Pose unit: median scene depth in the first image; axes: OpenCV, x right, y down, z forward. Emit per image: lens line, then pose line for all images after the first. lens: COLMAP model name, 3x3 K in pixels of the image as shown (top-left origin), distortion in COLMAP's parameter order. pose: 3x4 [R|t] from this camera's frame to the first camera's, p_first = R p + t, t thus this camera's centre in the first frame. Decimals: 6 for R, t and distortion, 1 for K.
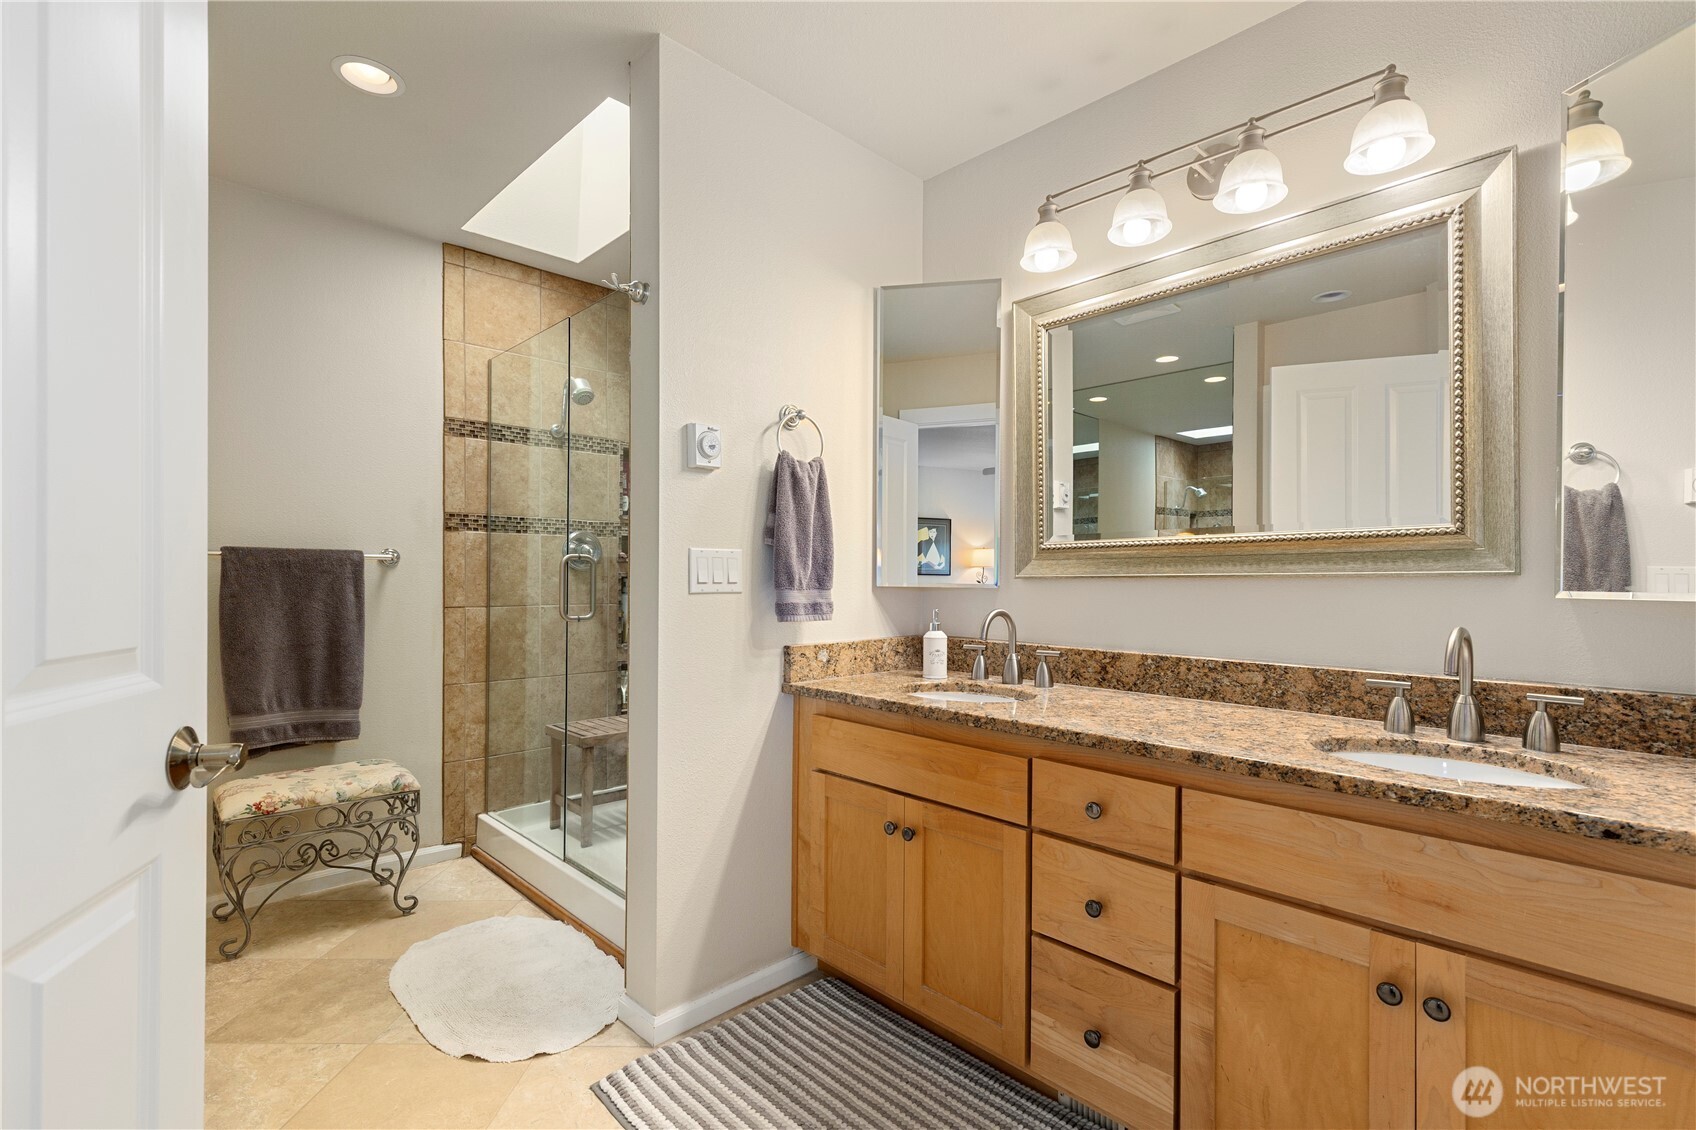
lens RADIAL K [[764.0, 0, 853.9], [0, 764.0, 571.0], [0, 0, 1]] dist [0.009859, -0.002714]
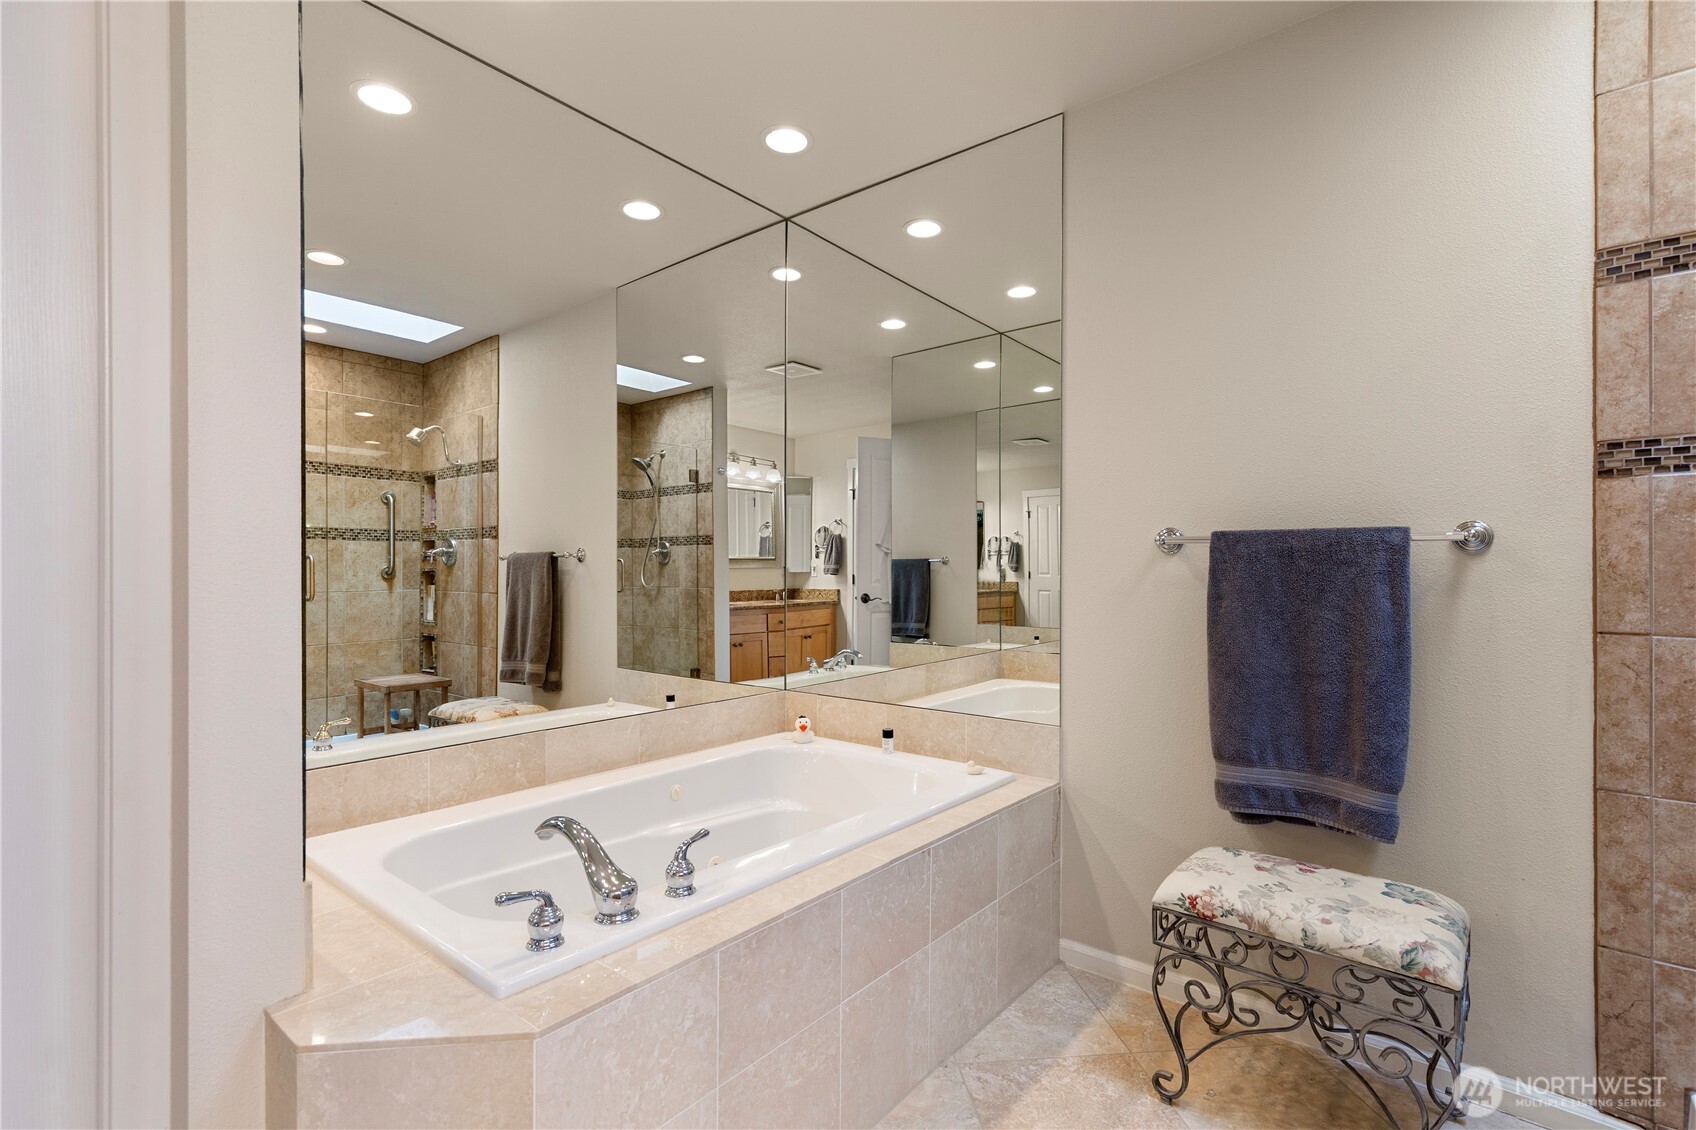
lens RADIAL K [[764.0, 0, 856.7], [0, 764.0, 576.8], [0, 0, 1]] dist [0.009859, -0.002714]
pose [[0.117006, -0.003885, -0.993124, -0.093080], [0.002147, 0.999991, -0.003659, 0.012116], [0.993129, -0.001704, 0.117013, 0.460138]]
